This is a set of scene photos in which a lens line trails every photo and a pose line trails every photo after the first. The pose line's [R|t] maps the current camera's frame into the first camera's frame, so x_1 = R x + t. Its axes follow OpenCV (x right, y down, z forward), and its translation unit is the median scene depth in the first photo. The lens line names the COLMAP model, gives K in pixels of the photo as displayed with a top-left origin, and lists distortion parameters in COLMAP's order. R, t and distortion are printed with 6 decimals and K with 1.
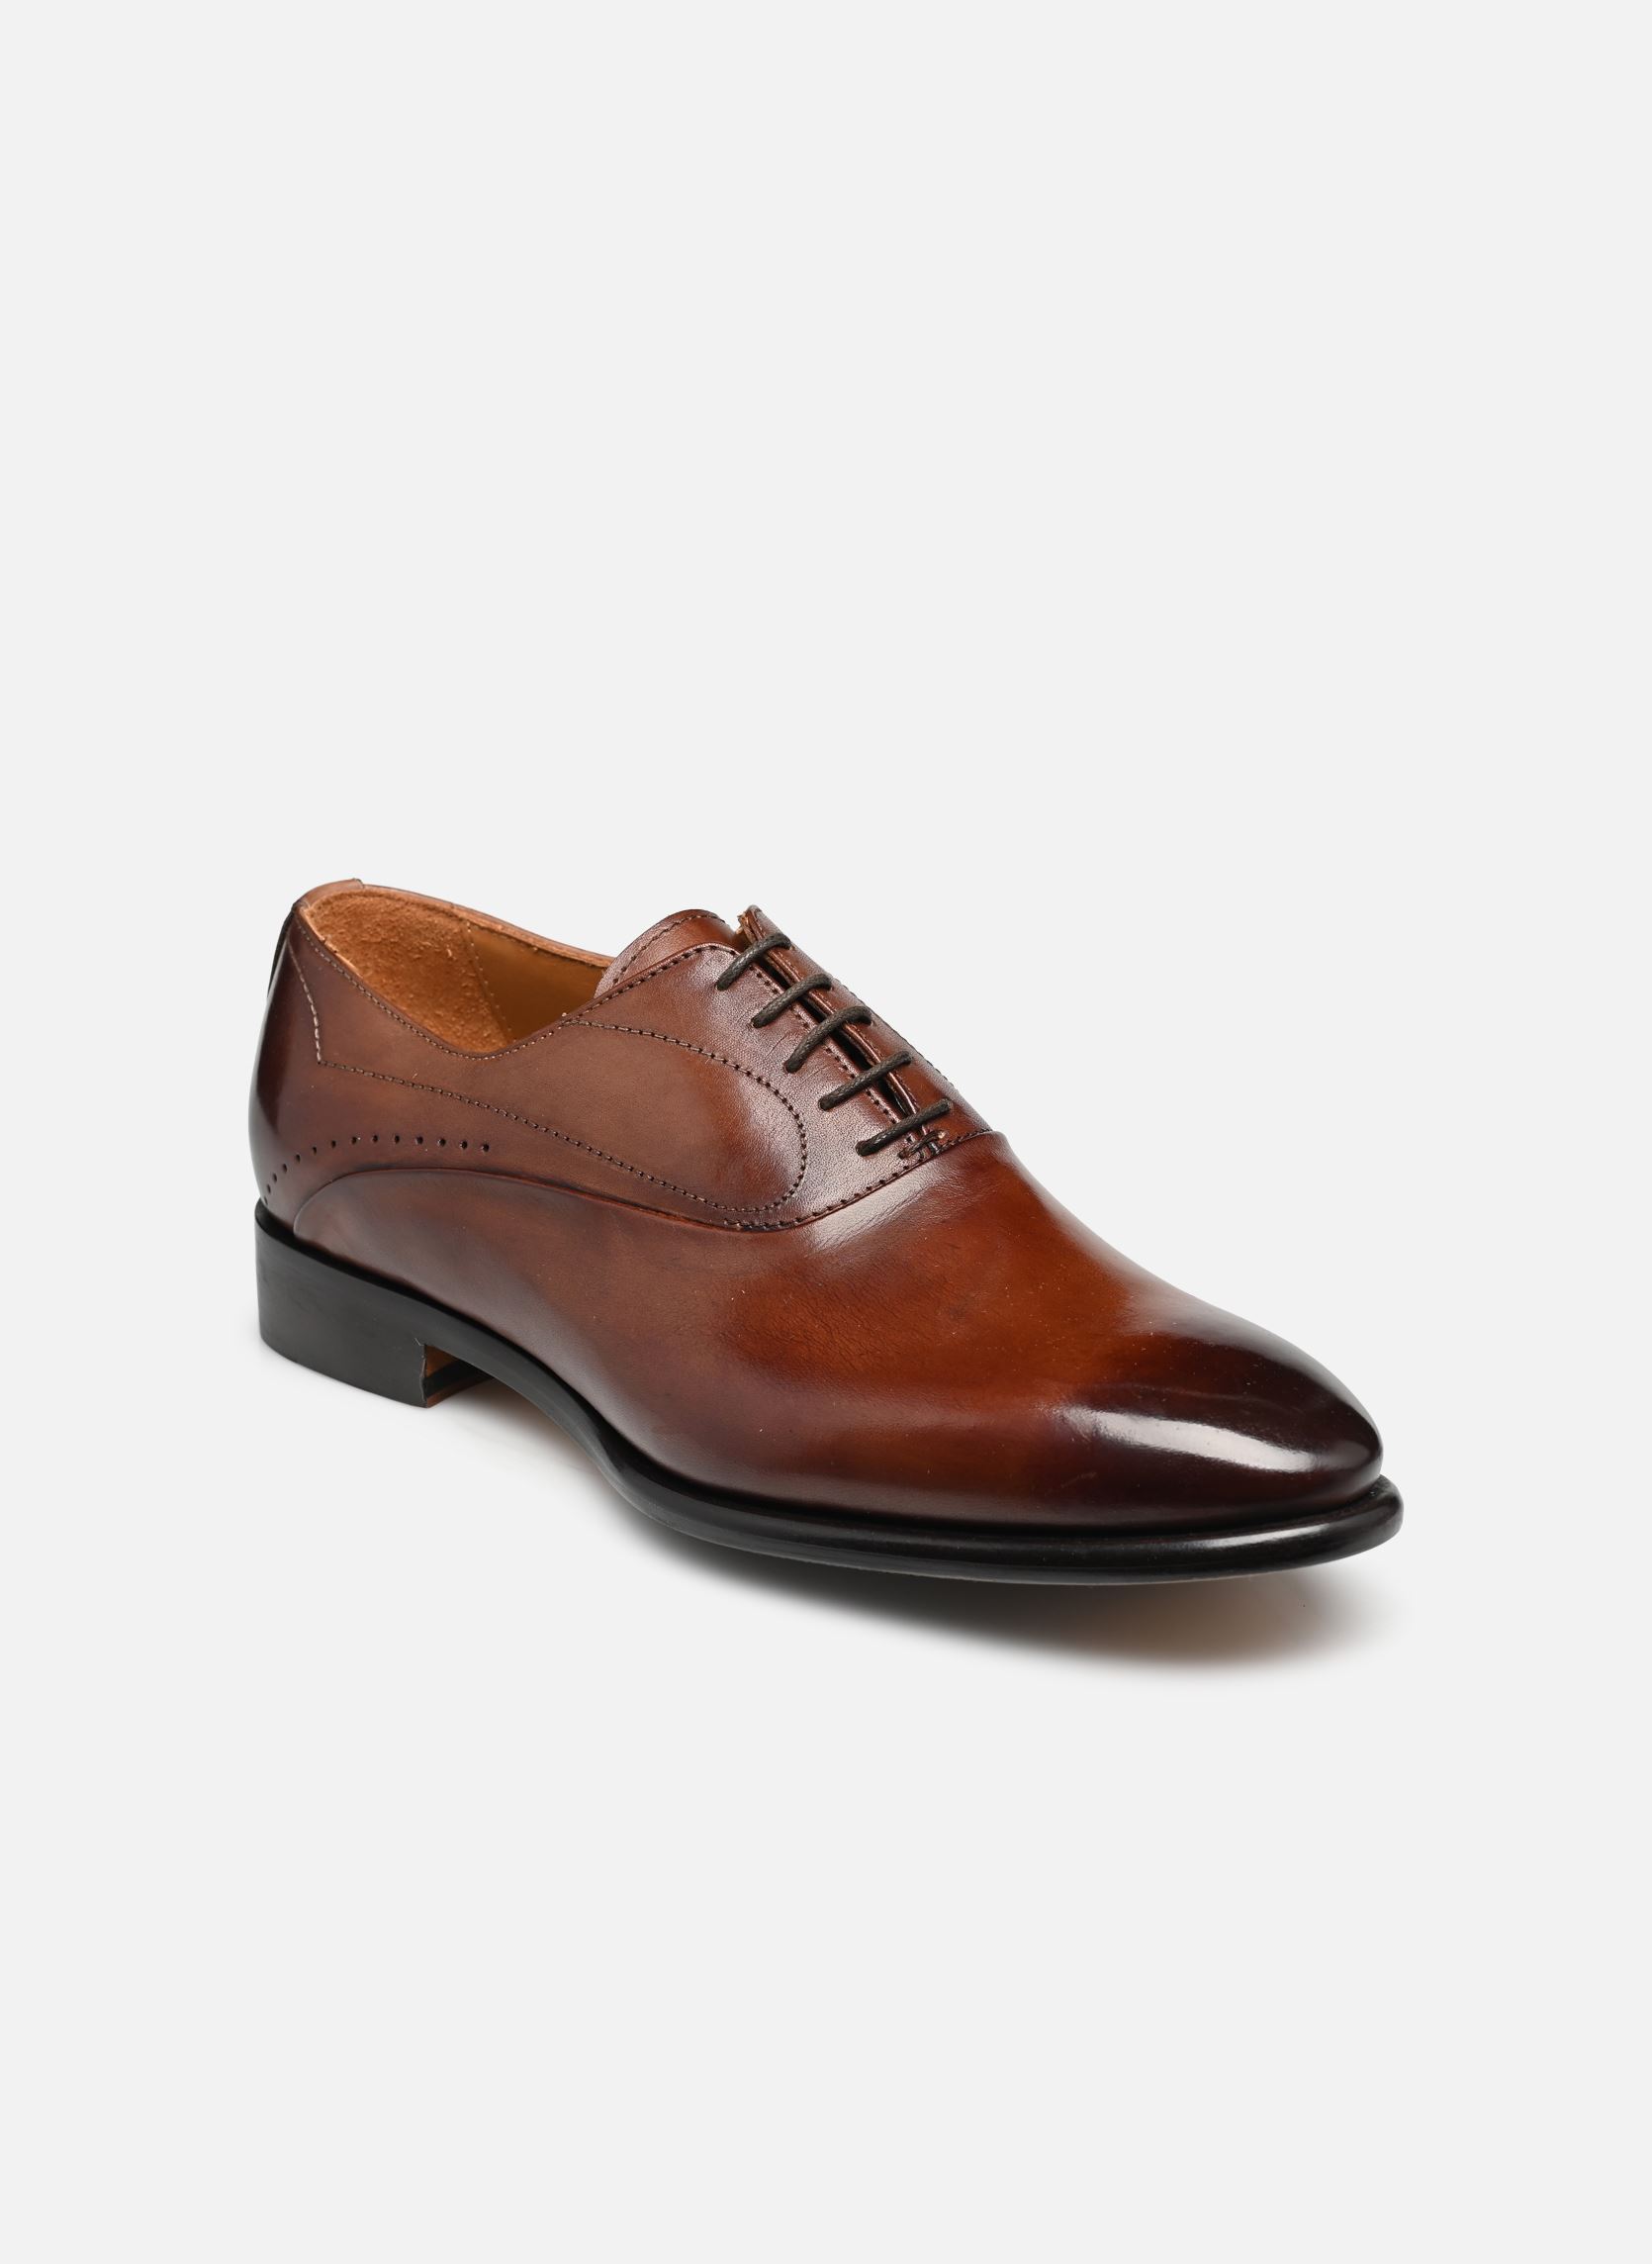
lens RADIAL K [[7361.9, 0, 821.7], [0, 7361.9, 1129.4], [0, 0, 1]] dist [0.190227, 0.000000]
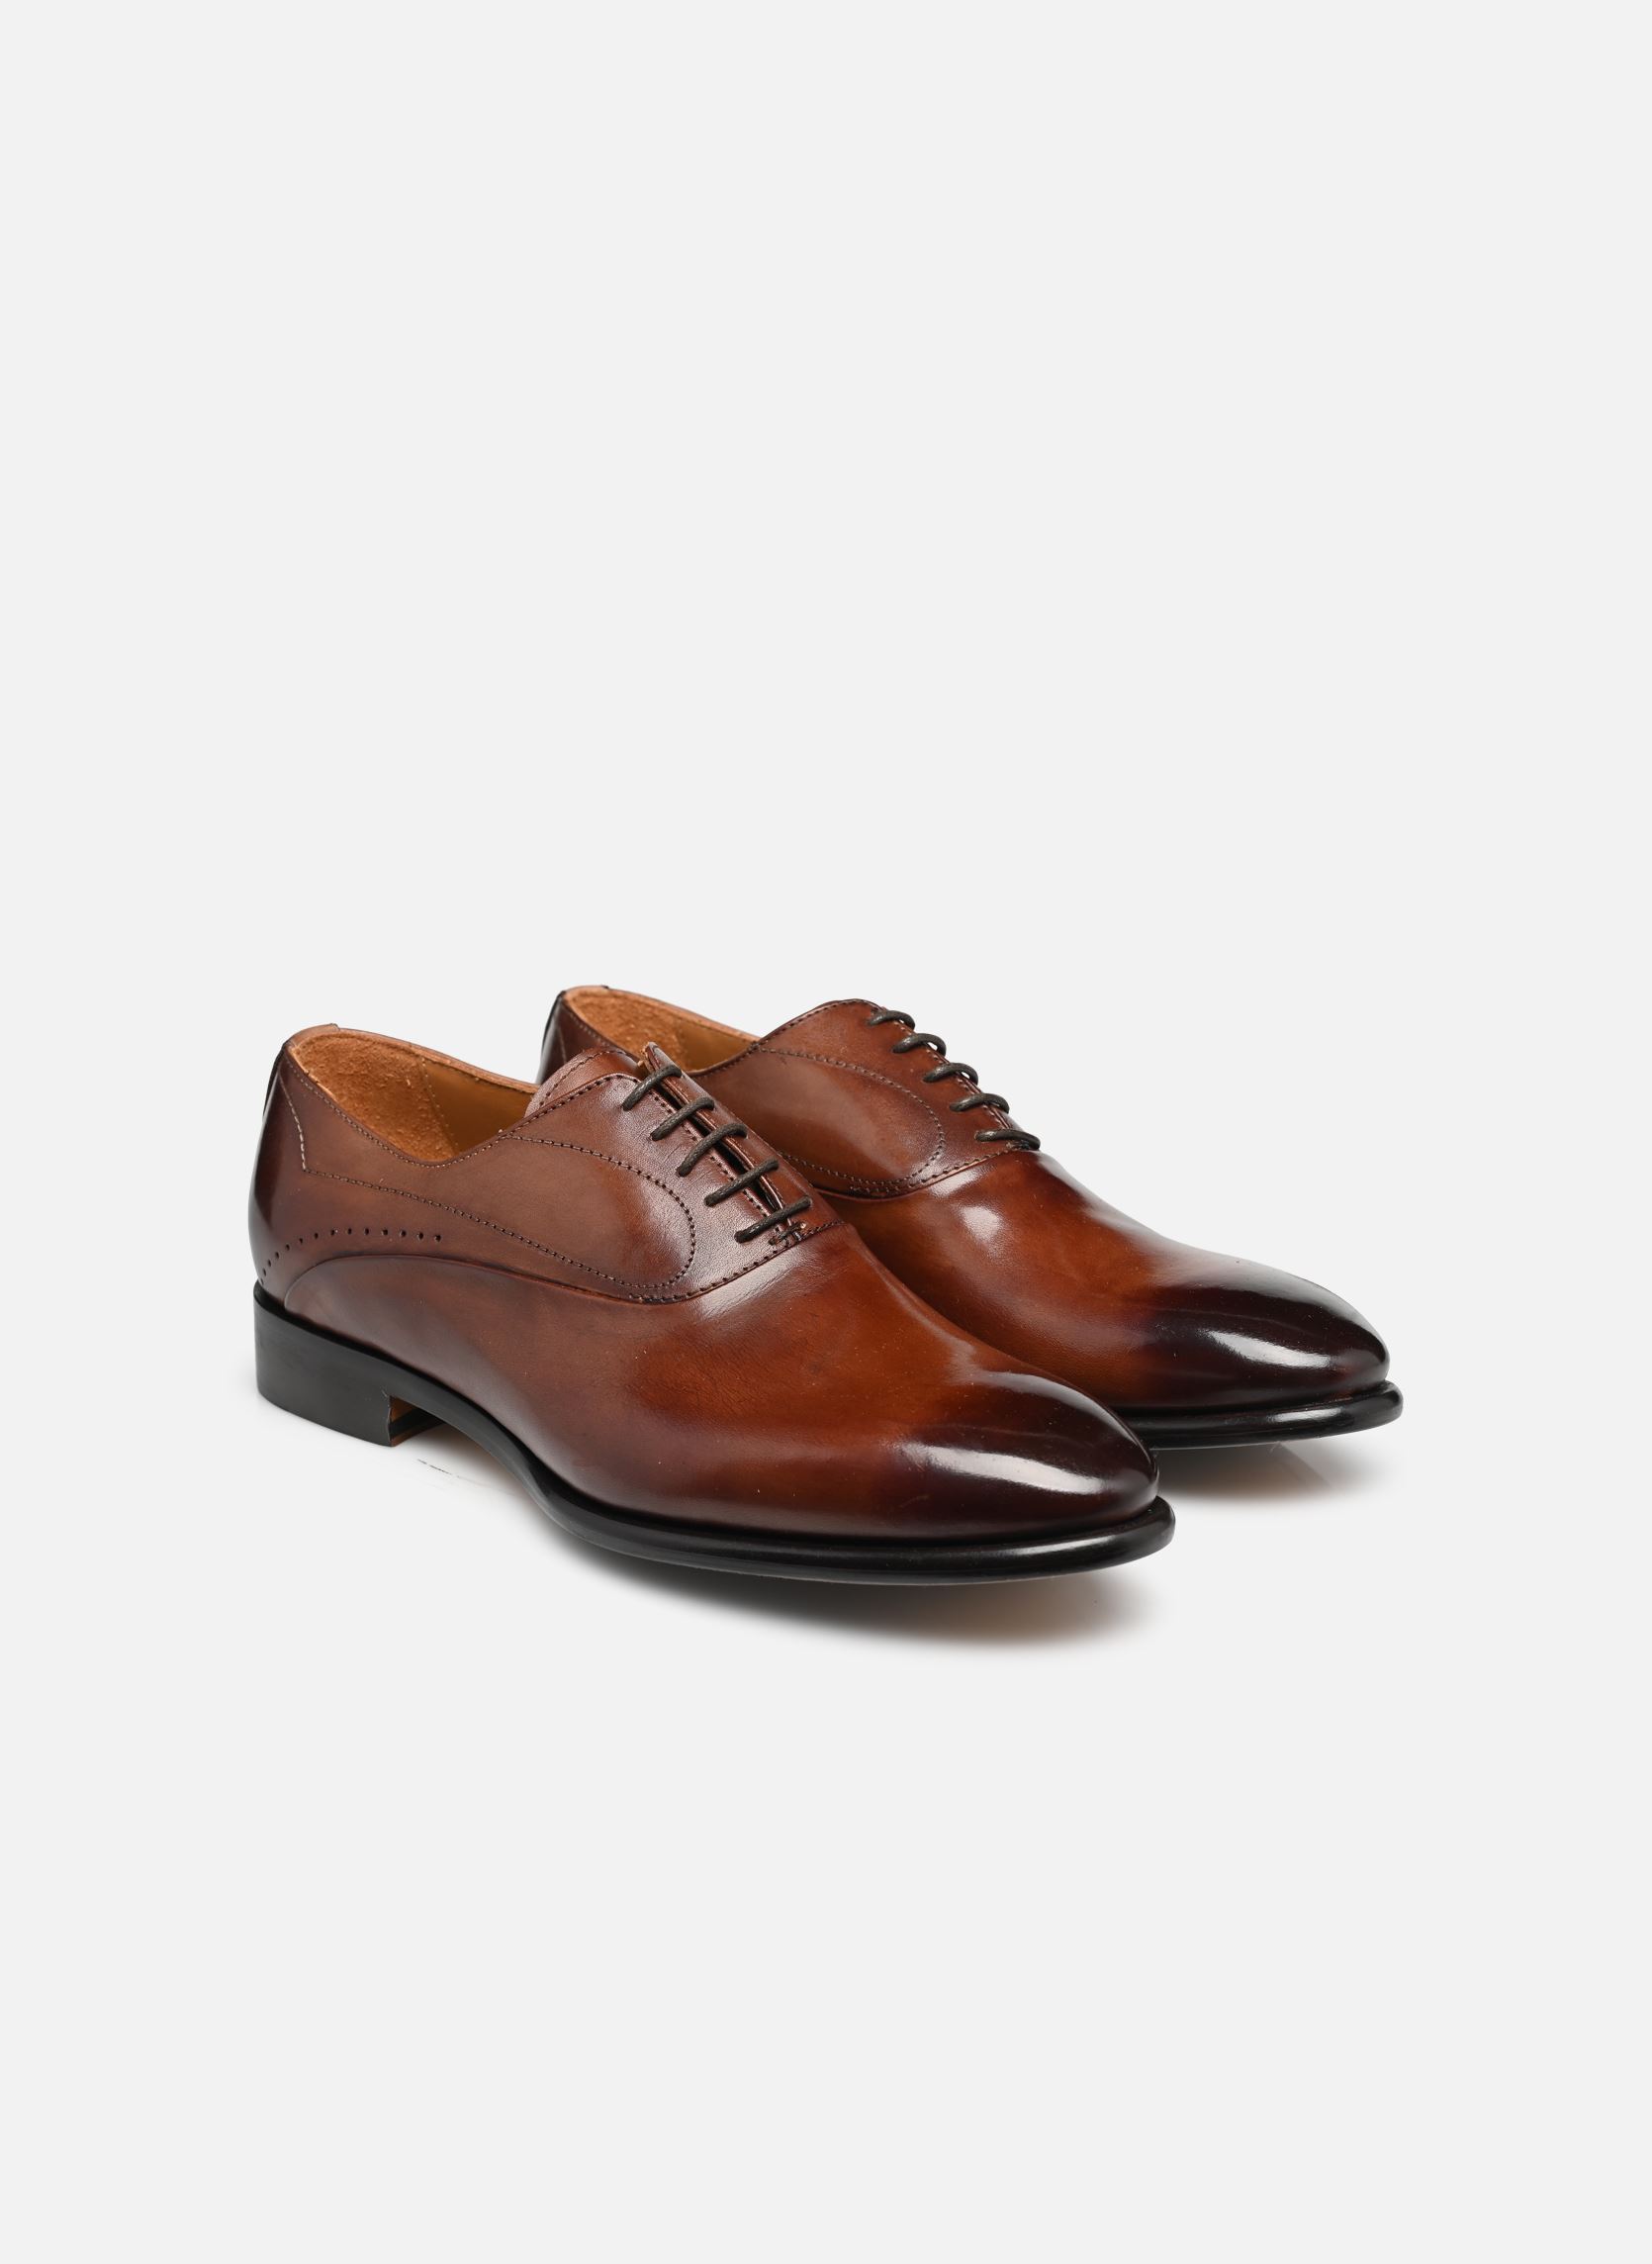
lens RADIAL K [[7361.9, 0, 831.3], [0, 7361.9, 1134.7], [0, 0, 1]] dist [0.190227, 0.000000]
pose [[0.999942, -0.004555, 0.009787, 0.008908], [0.004549, 0.999989, 0.000662, -0.015496], [-0.009790, -0.000618, 0.999952, -0.249186]]
